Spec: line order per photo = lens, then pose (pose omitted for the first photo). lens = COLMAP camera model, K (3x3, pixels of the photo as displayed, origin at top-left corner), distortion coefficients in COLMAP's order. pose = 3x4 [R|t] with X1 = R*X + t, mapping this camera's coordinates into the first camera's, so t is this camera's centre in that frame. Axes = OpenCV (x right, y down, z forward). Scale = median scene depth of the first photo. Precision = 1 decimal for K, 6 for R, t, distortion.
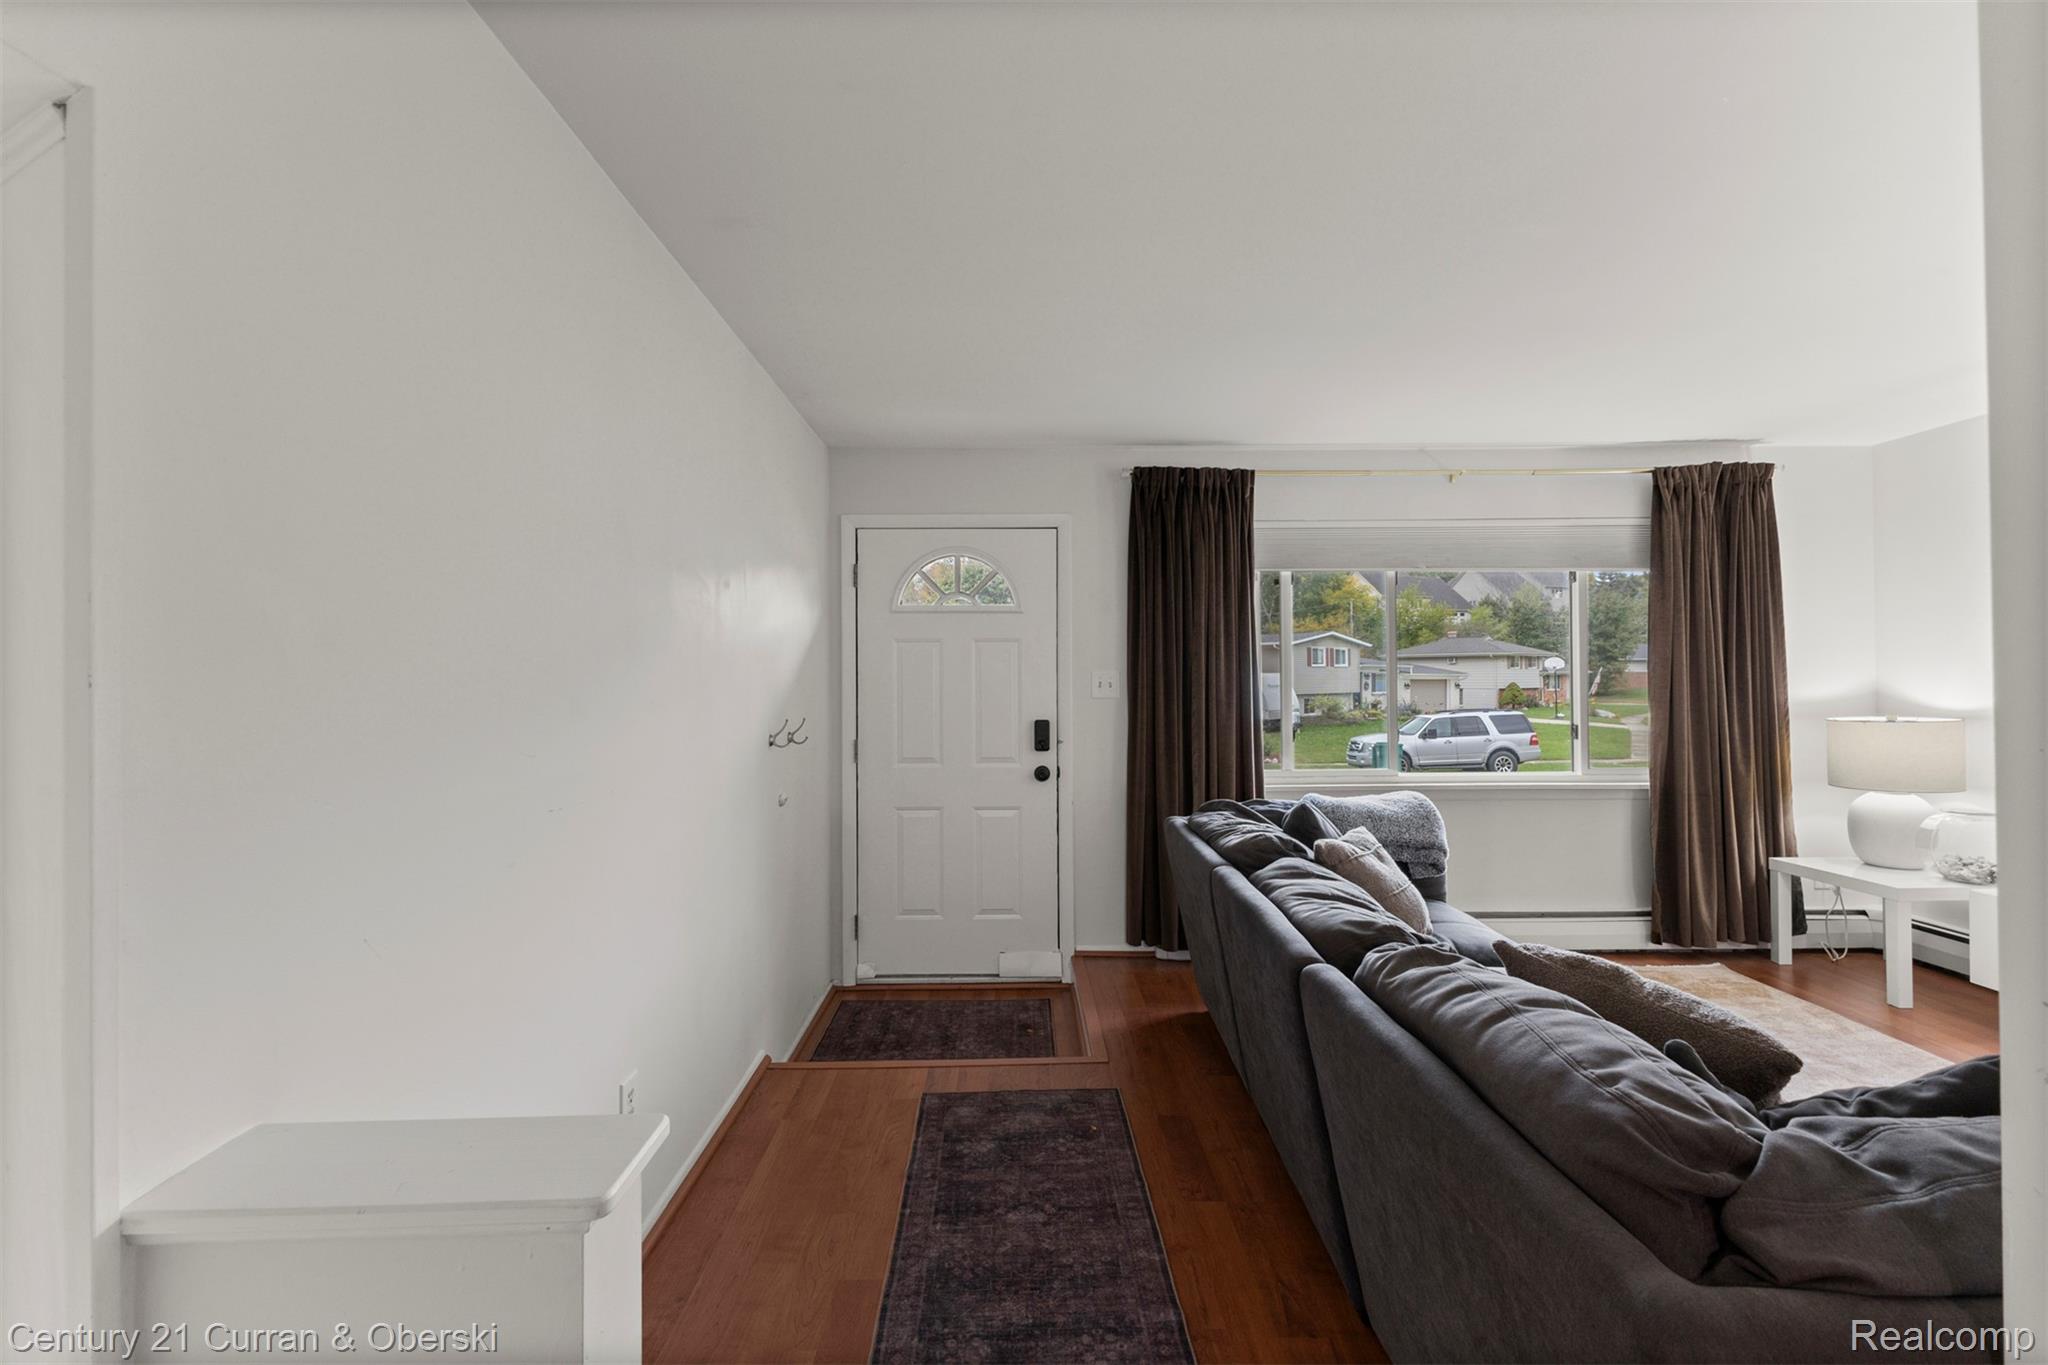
lens RADIAL K [[876.9, 0, 1026.6], [0, 876.9, 674.4], [0, 0, 1]] dist [0.013899, -0.004912]
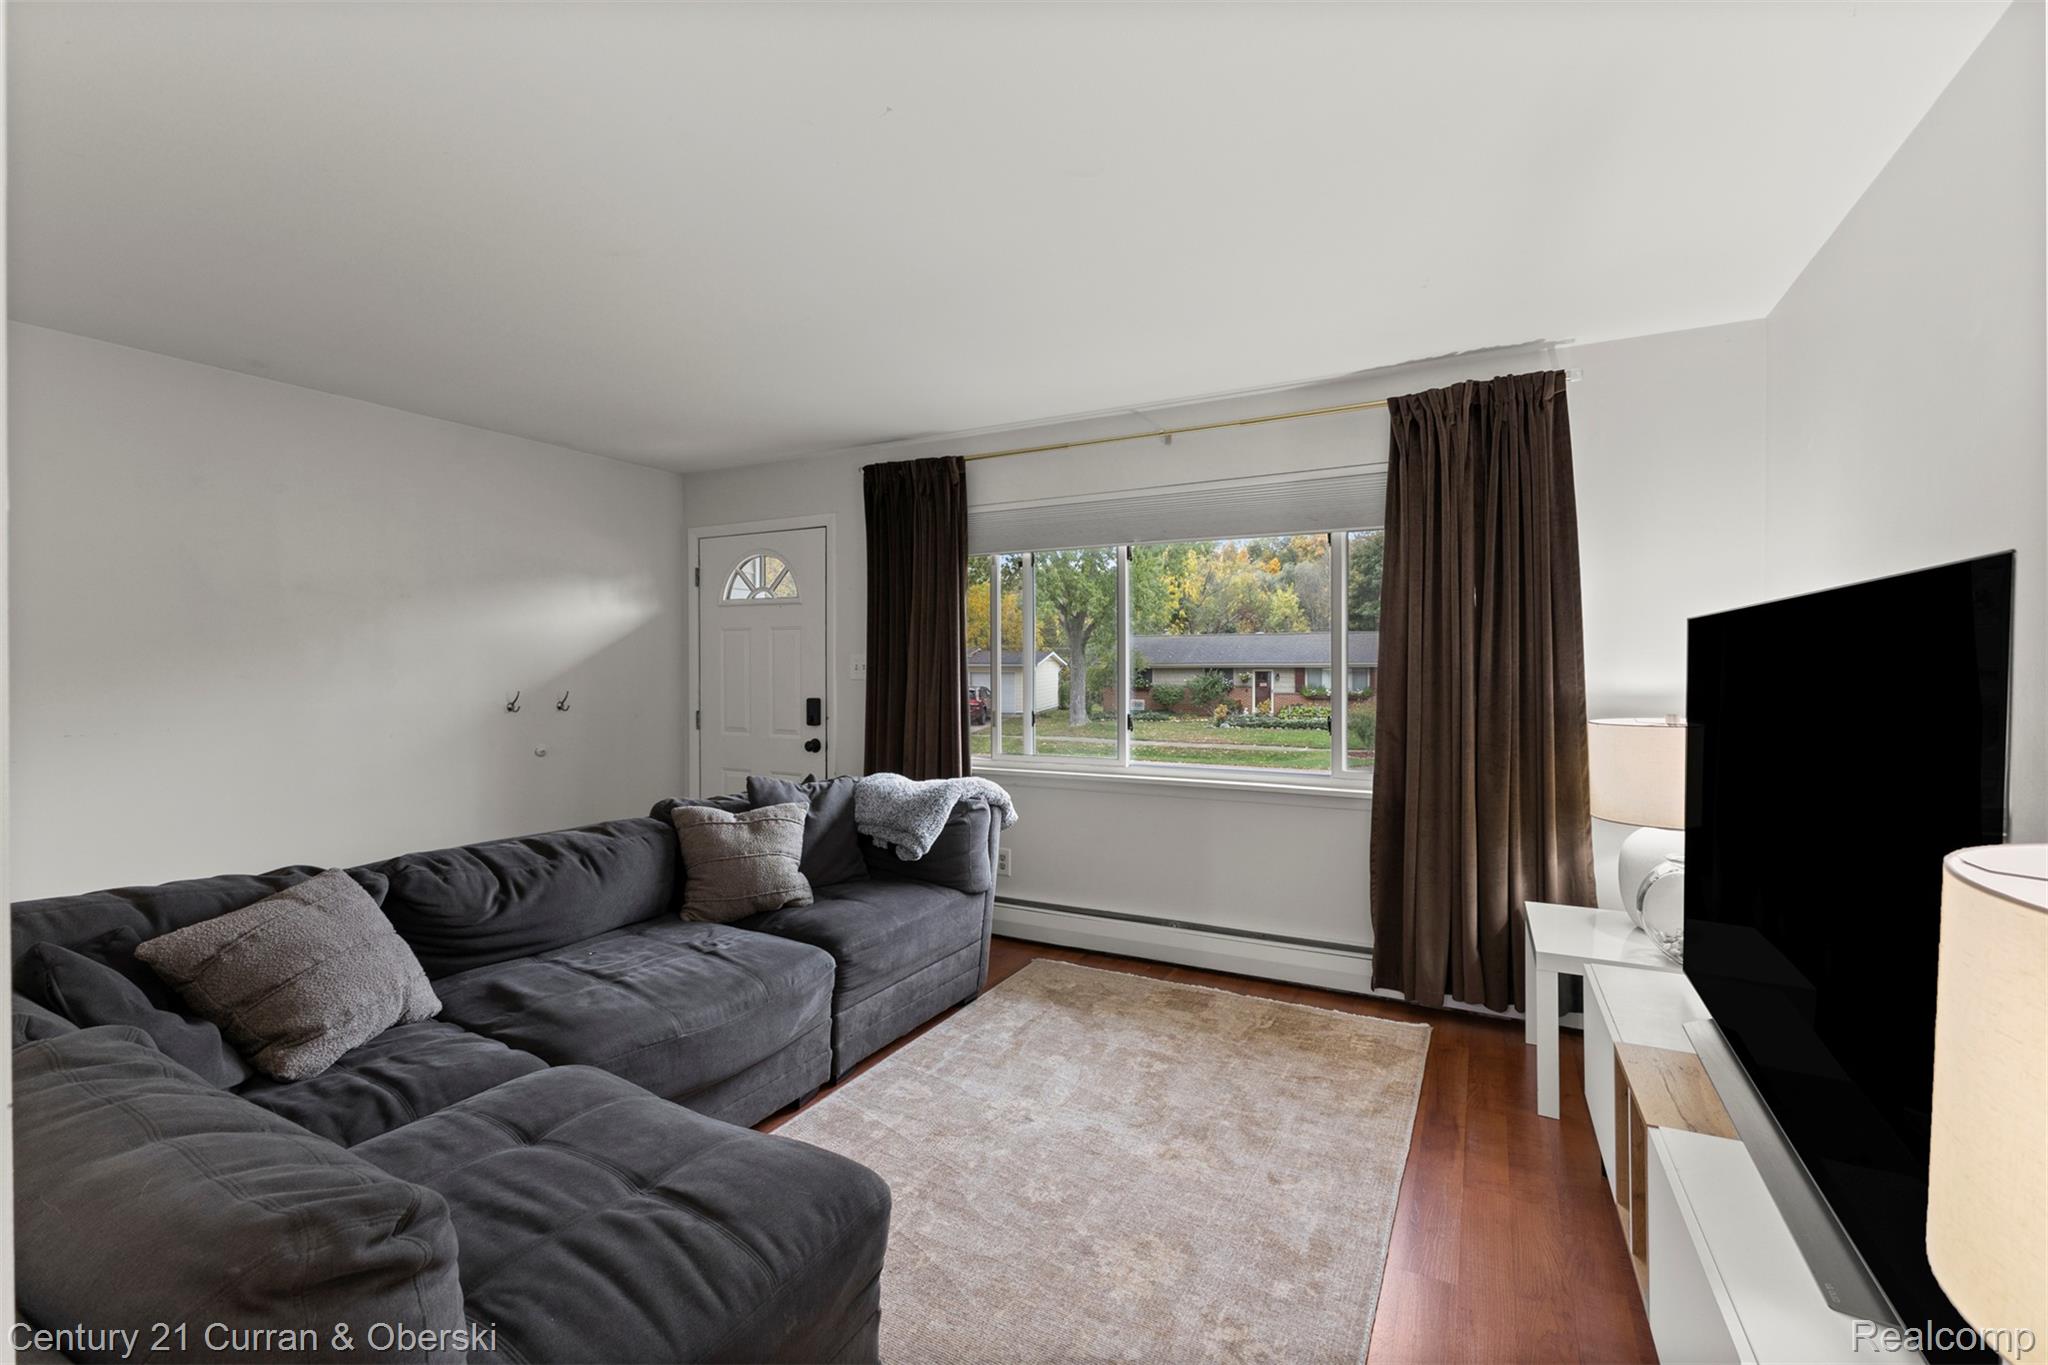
lens RADIAL K [[878.0, 0, 1026.4], [0, 878.0, 677.7], [0, 0, 1]] dist [0.008867, -0.000429]
pose [[0.877821, 0.010701, -0.478869, 0.807049], [0.002411, 0.999639, 0.026759, -0.004194], [0.478983, -0.024644, 0.877478, 0.139445]]
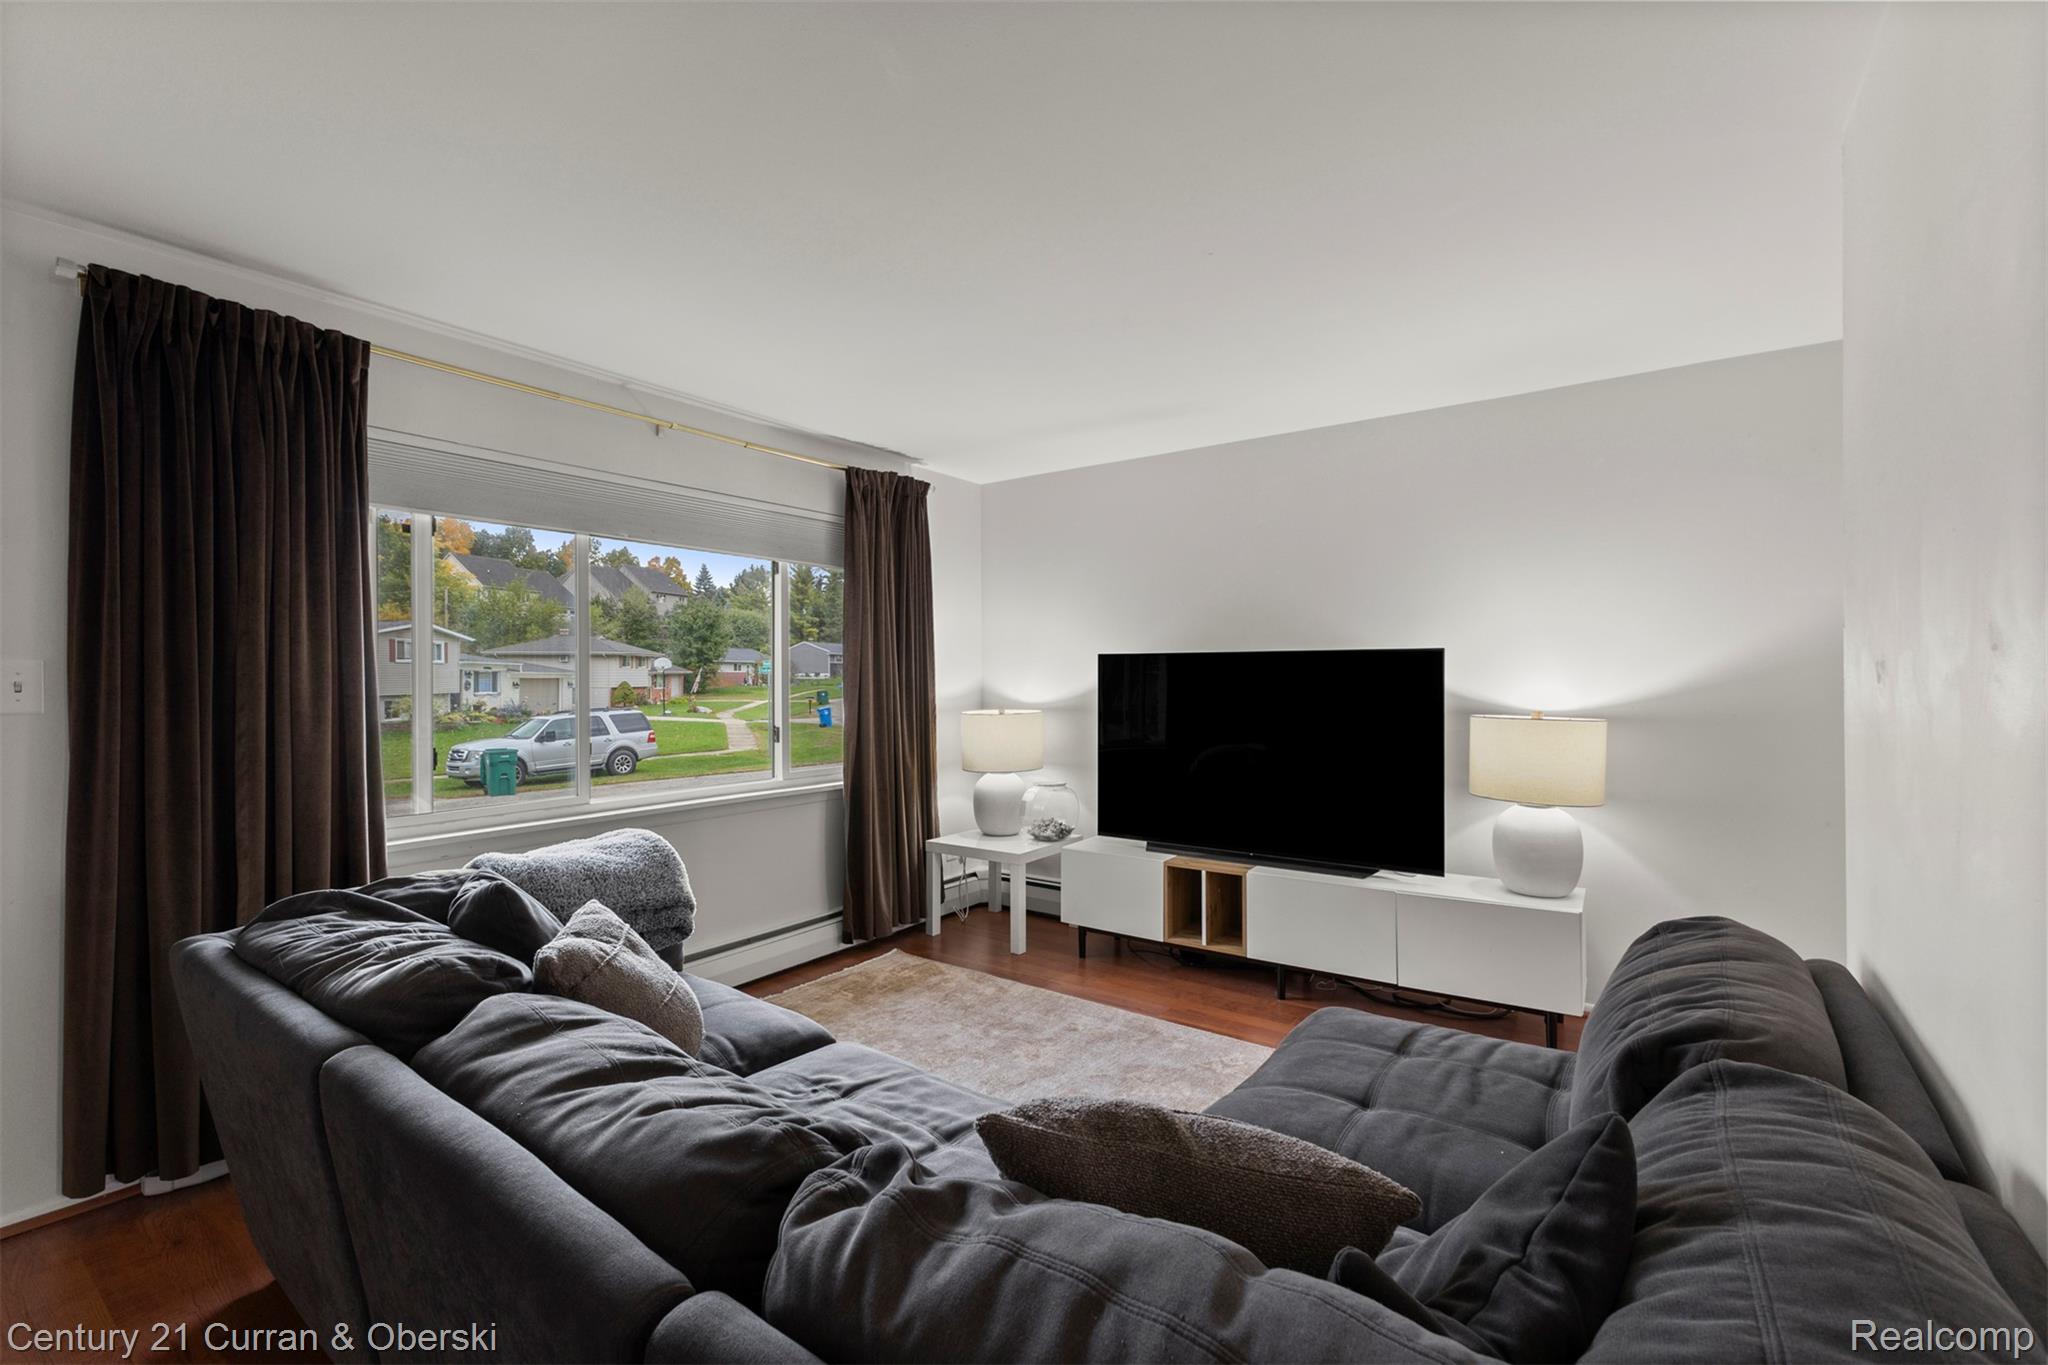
lens RADIAL K [[878.0, 0, 1026.4], [0, 878.0, 677.7], [0, 0, 1]] dist [0.008867, -0.000429]
pose [[0.590147, 0.003721, 0.807287, 0.027971], [-0.007720, 0.999970, 0.001035, 0.001963], [-0.807259, -0.006843, 0.590158, 0.248093]]
